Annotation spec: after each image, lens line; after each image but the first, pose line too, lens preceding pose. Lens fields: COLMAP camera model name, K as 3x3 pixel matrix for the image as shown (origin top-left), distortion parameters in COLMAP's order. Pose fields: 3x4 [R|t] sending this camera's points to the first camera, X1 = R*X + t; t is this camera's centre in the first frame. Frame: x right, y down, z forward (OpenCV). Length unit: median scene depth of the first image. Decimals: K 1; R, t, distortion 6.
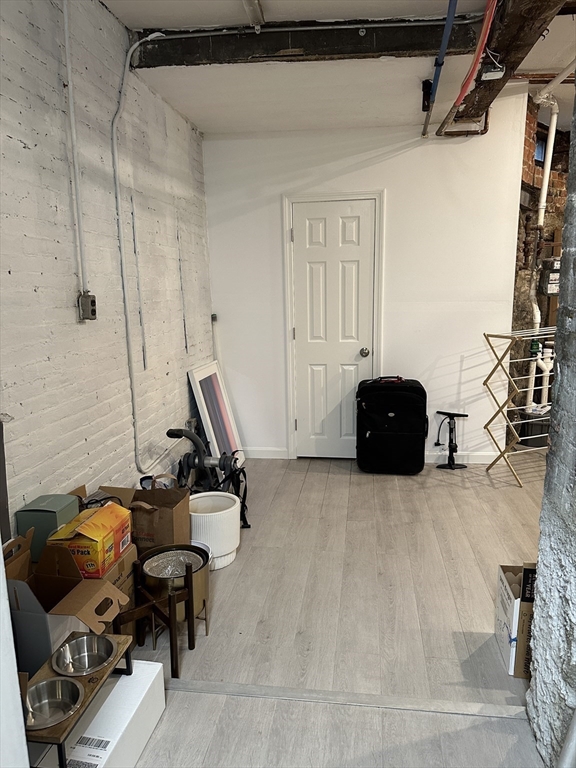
lens RADIAL K [[543.4, 0, 292.2], [0, 543.4, 384.8], [0, 0, 1]] dist [0.085477, -0.086965]
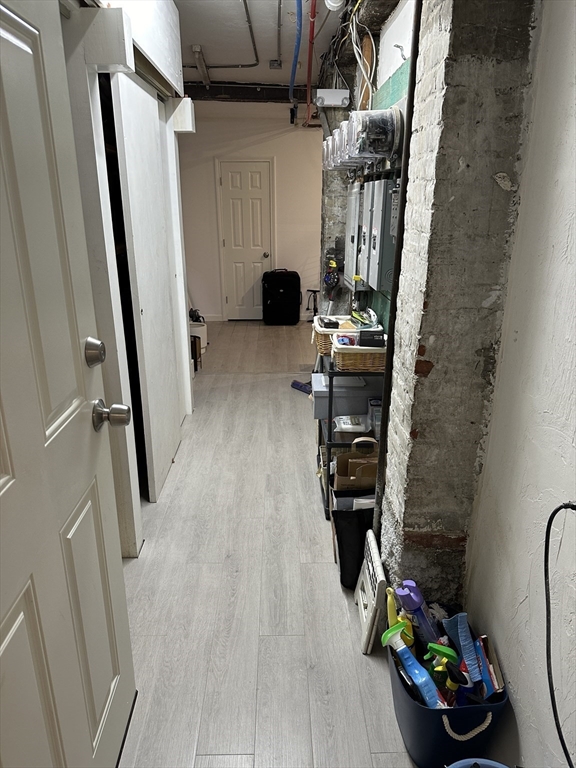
lens RADIAL K [[543.4, 0, 292.2], [0, 543.4, 384.8], [0, 0, 1]] dist [0.085477, -0.086965]
pose [[0.986541, -0.037561, 0.159139, -0.076470], [0.013348, 0.988510, 0.150564, 0.088257], [-0.162966, -0.146414, 0.975707, -0.766350]]
